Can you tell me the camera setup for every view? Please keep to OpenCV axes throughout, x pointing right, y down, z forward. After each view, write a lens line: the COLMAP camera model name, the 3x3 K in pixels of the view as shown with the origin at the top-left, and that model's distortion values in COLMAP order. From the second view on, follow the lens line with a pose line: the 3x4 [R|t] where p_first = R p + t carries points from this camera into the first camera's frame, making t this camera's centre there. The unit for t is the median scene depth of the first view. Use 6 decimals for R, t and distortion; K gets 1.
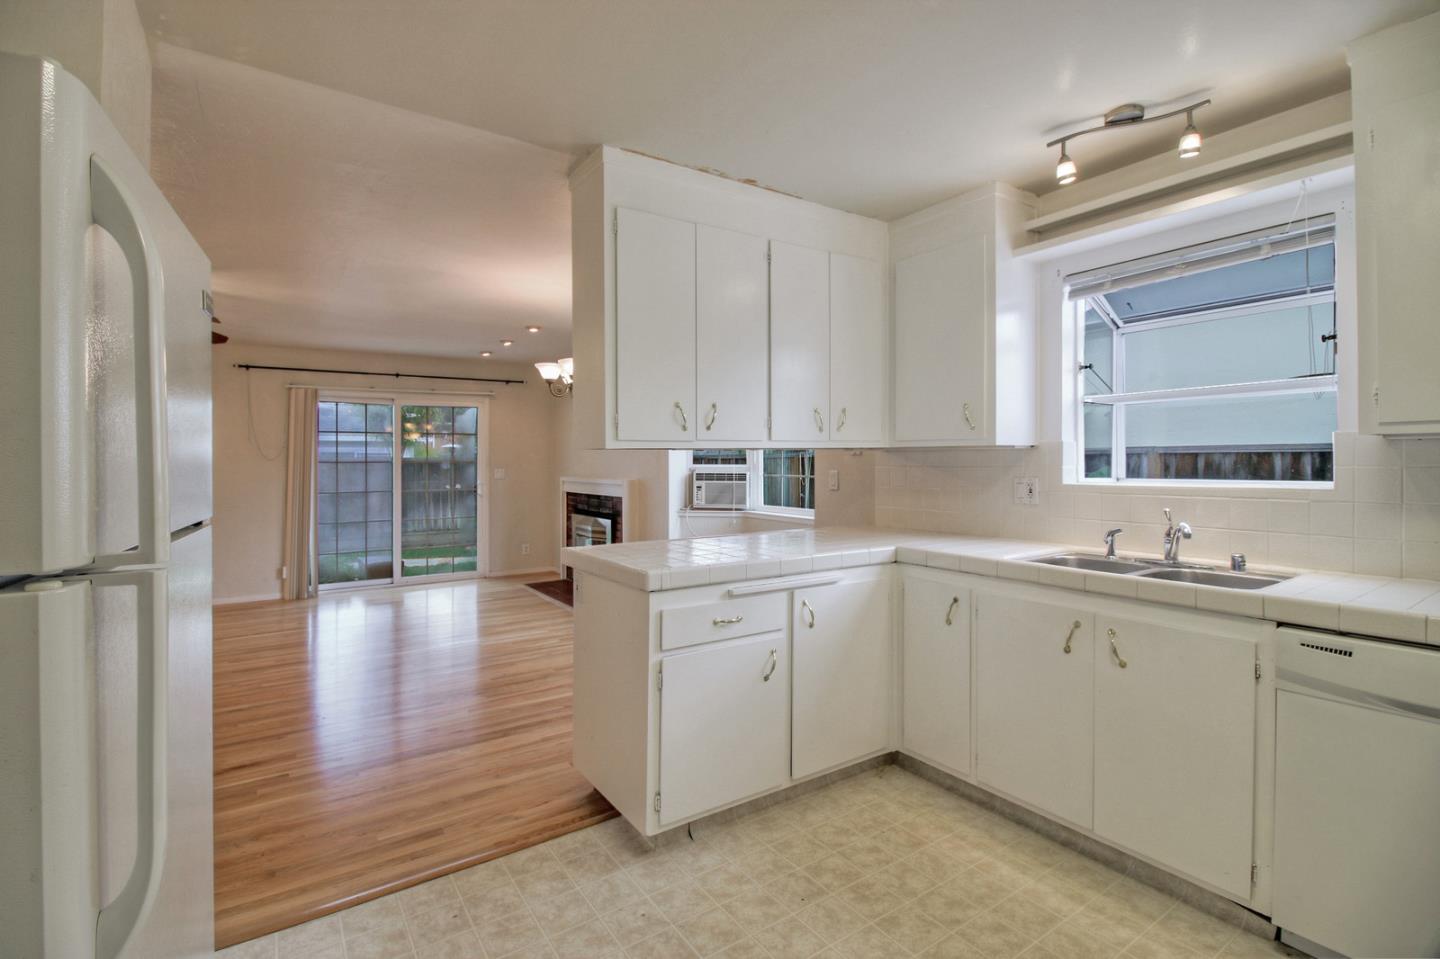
lens RADIAL K [[673.9, 0, 716.3], [0, 673.9, 477.0], [0, 0, 1]] dist [0.001620, -0.000656]
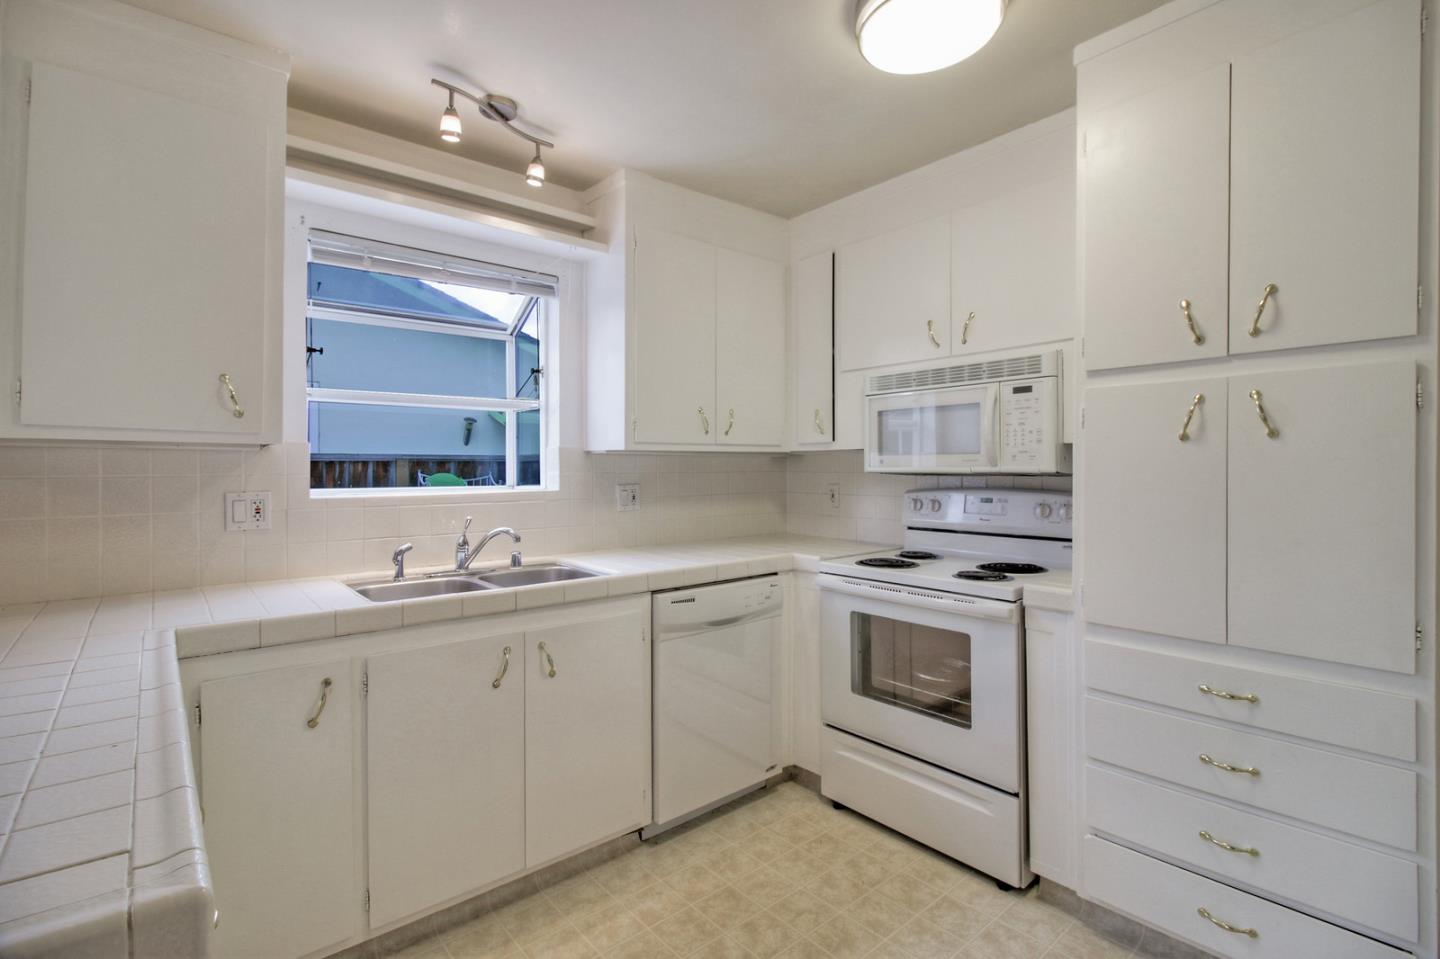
lens RADIAL K [[673.9, 0, 715.6], [0, 673.9, 470.6], [0, 0, 1]] dist [0.001620, -0.000656]
pose [[-0.106371, 0.002019, 0.994324, -0.368776], [0.025792, 0.999667, 0.000729, -0.012272], [-0.993992, 0.025723, -0.106387, 0.783431]]
